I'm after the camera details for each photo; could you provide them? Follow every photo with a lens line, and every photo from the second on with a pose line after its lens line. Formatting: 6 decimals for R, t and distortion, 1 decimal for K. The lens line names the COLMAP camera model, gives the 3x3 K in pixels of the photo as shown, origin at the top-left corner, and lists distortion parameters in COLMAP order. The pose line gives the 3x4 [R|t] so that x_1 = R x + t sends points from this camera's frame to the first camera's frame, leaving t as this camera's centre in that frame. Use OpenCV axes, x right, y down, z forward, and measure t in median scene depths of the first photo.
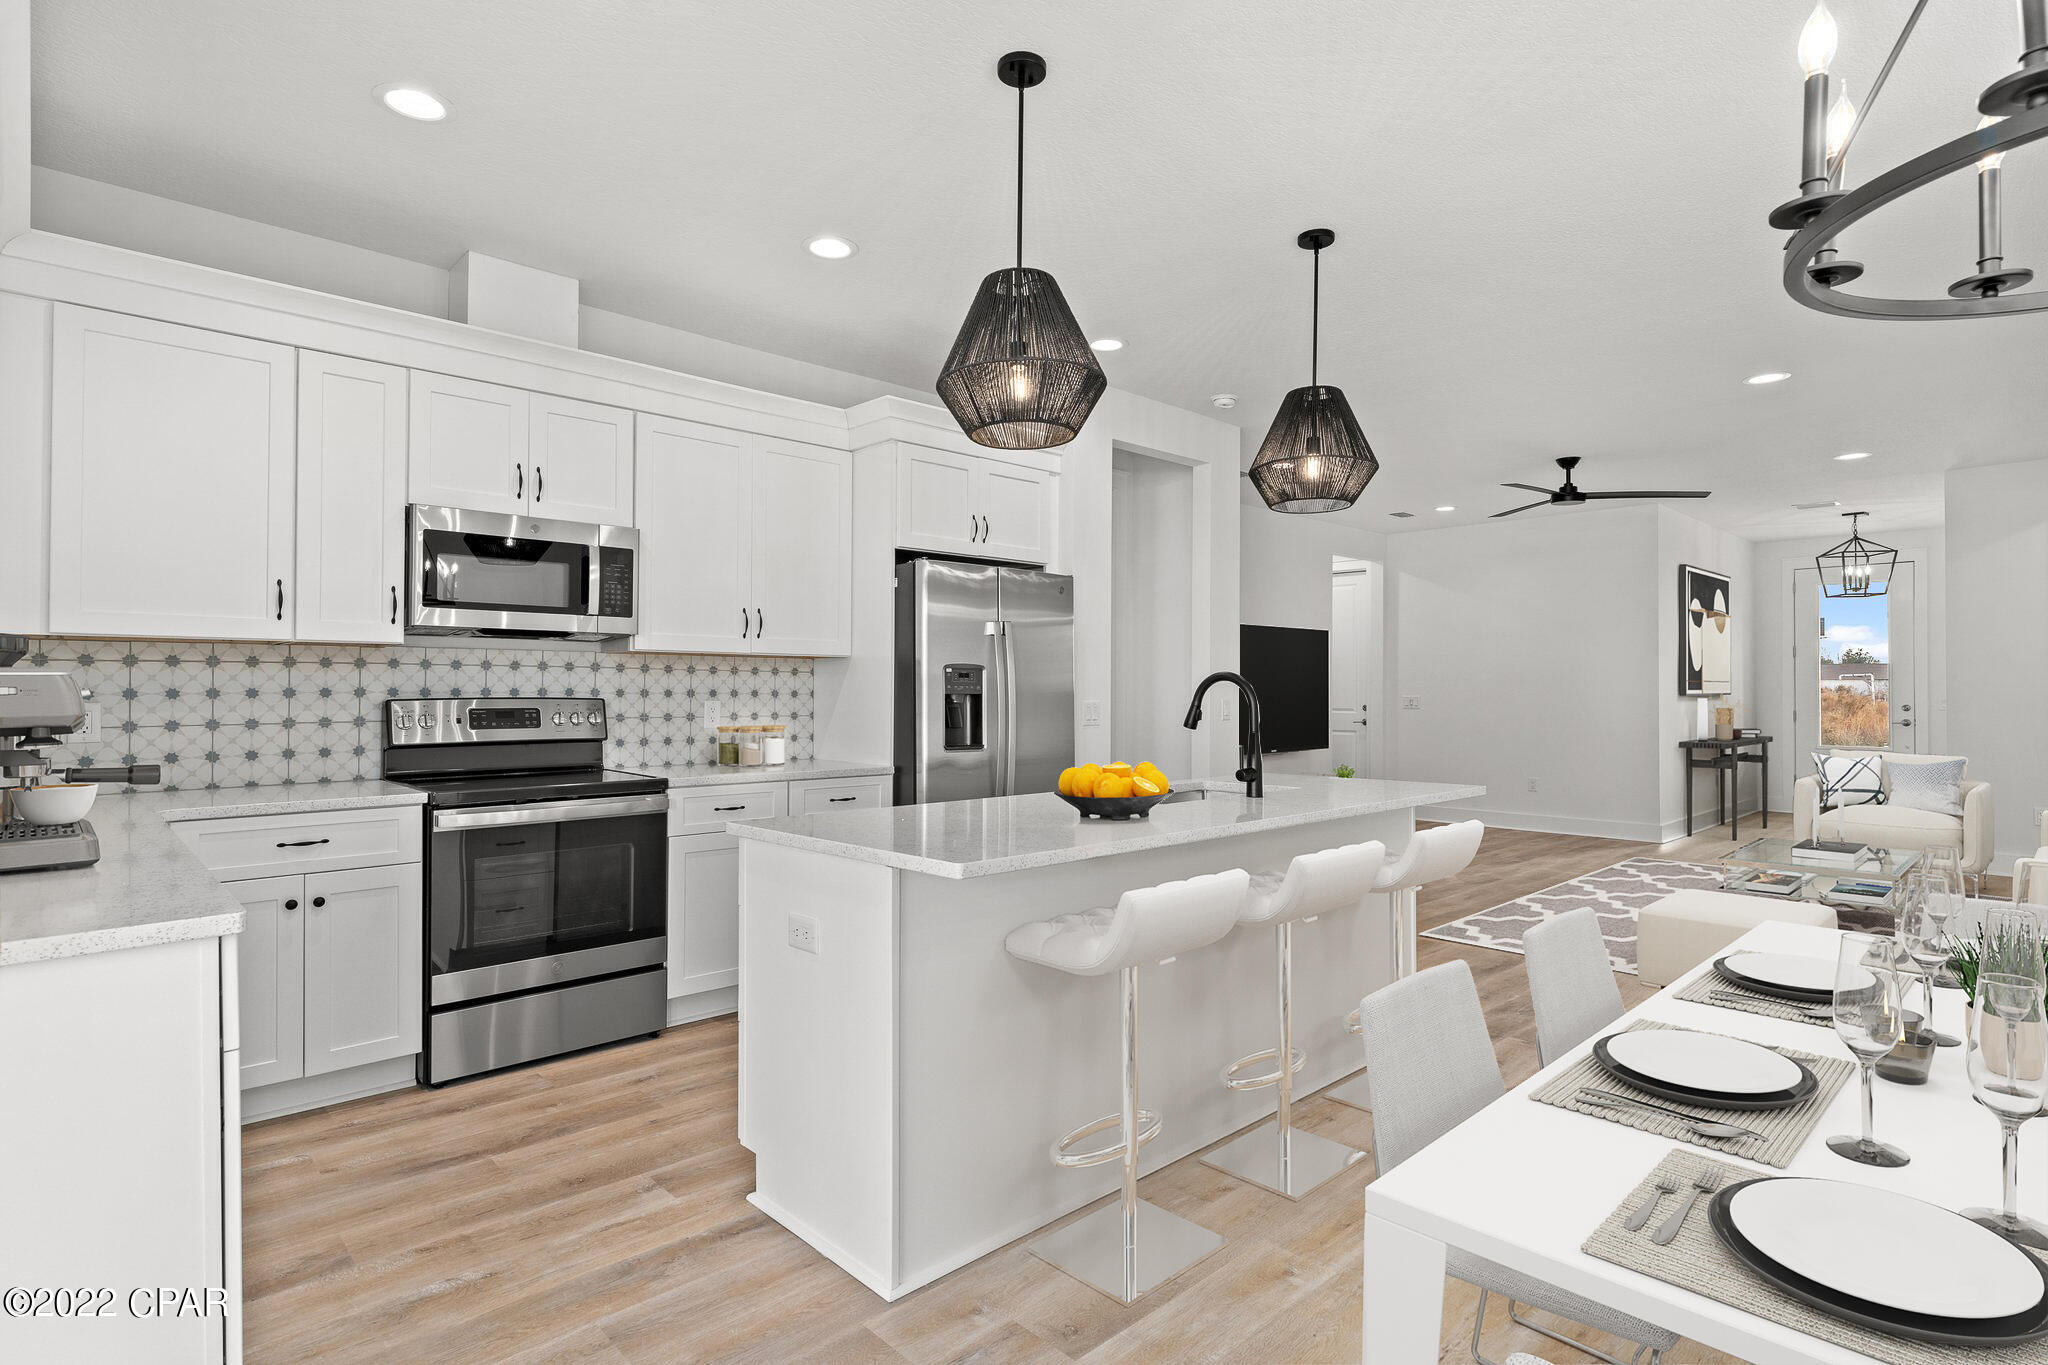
lens RADIAL K [[1039.1, 0, 1014.1], [0, 1039.1, 676.5], [0, 0, 1]] dist [-0.001736, -0.000600]
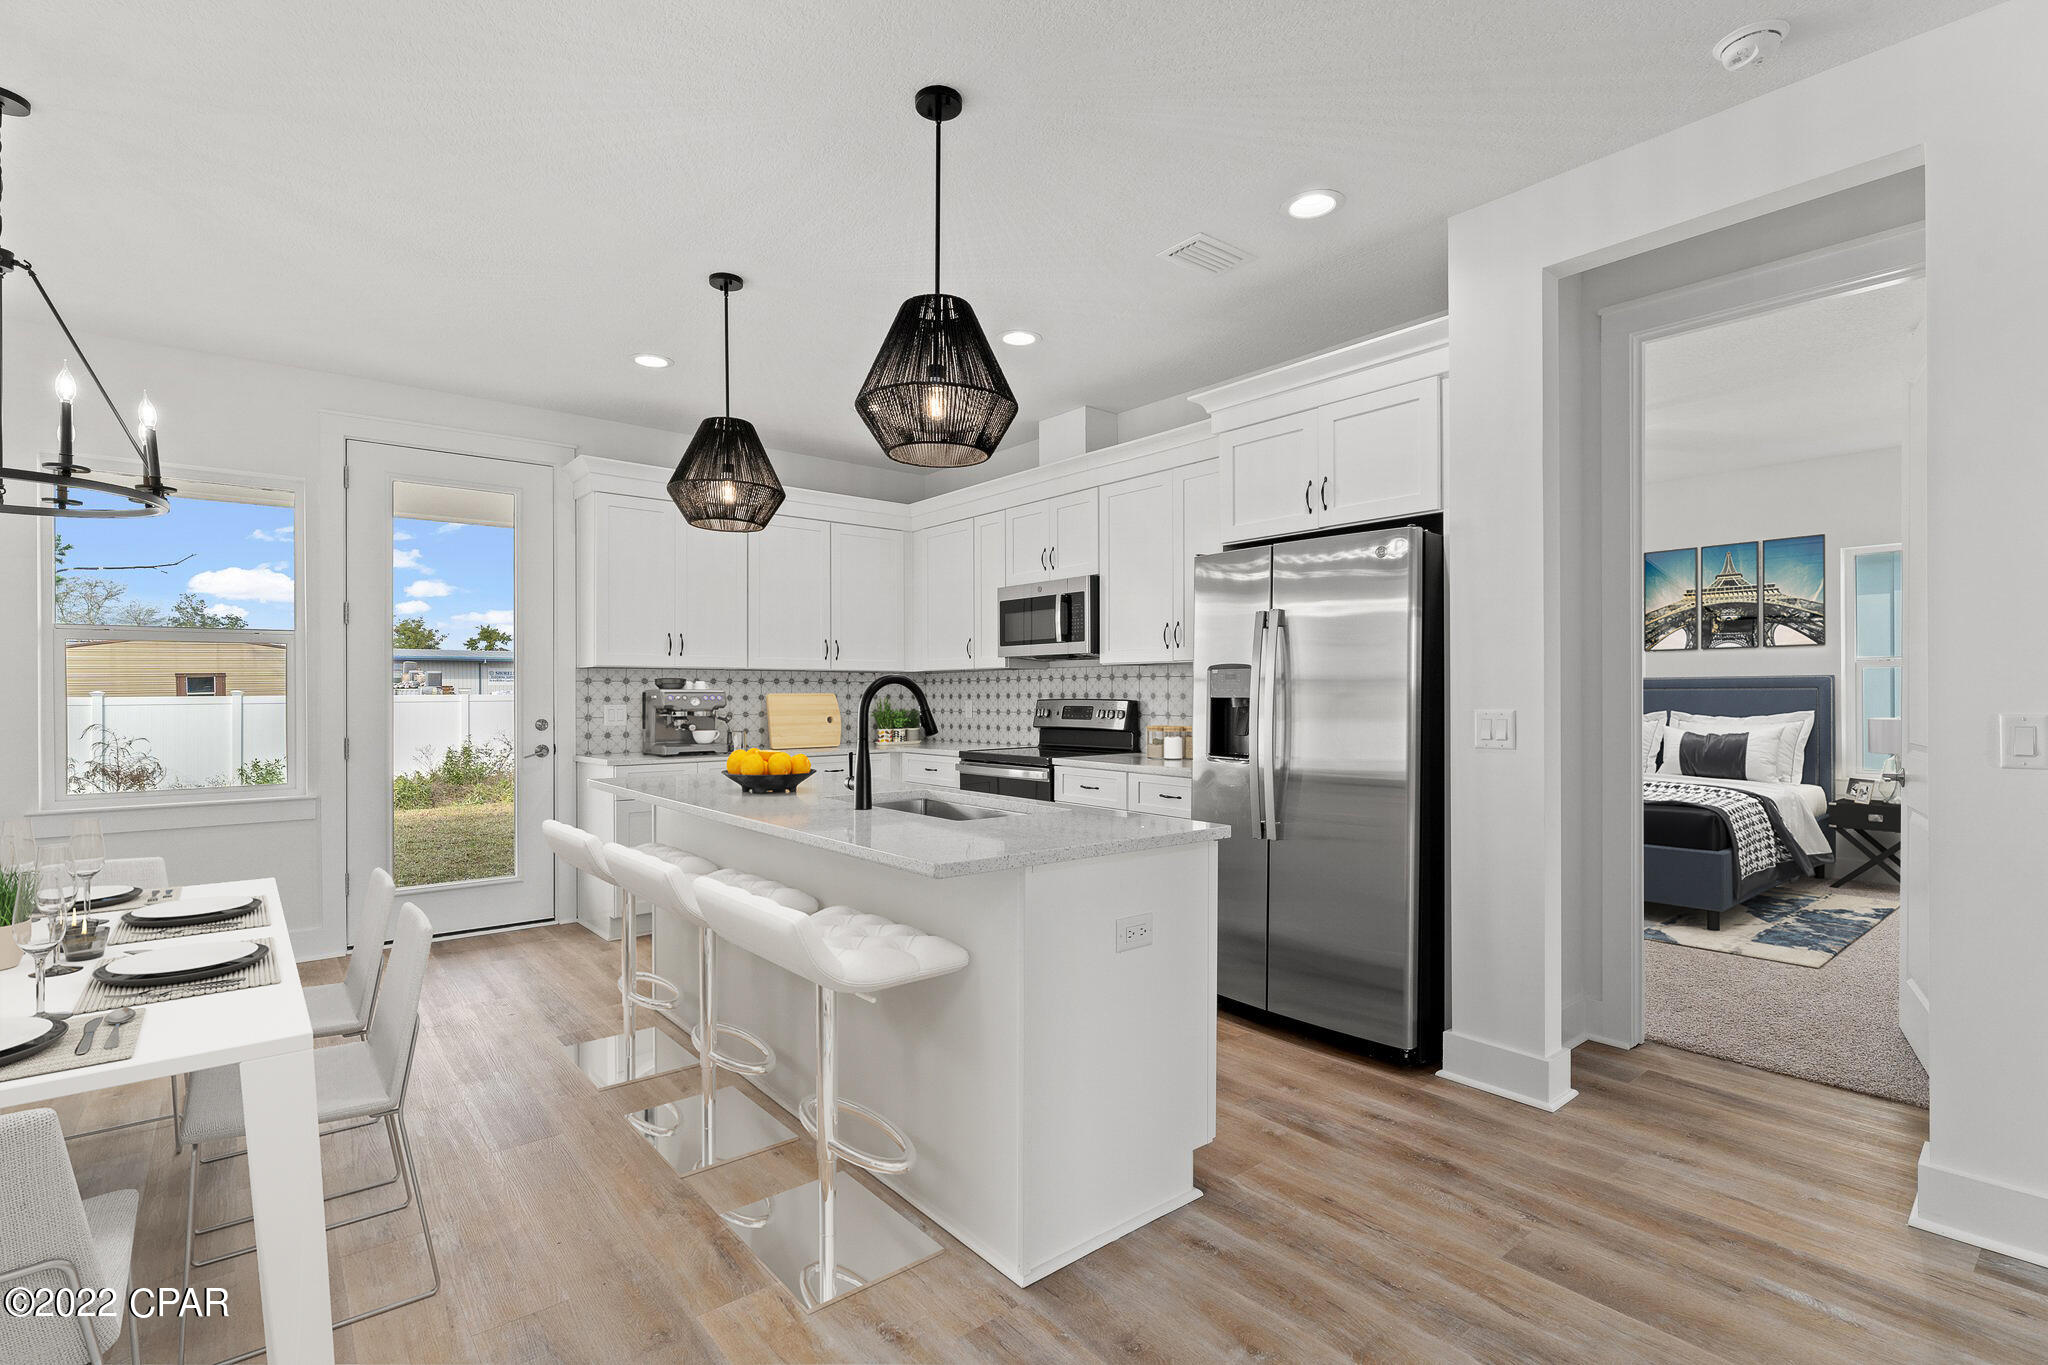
lens RADIAL K [[937.8, 0, 1015.7], [0, 937.8, 691.3], [0, 0, 1]] dist [-0.000286, 0.000213]
pose [[-0.065575, -0.003756, -0.997841, 0.956221], [0.015091, 0.999875, -0.004755, 0.015211], [0.997734, -0.015371, -0.065510, 1.074535]]
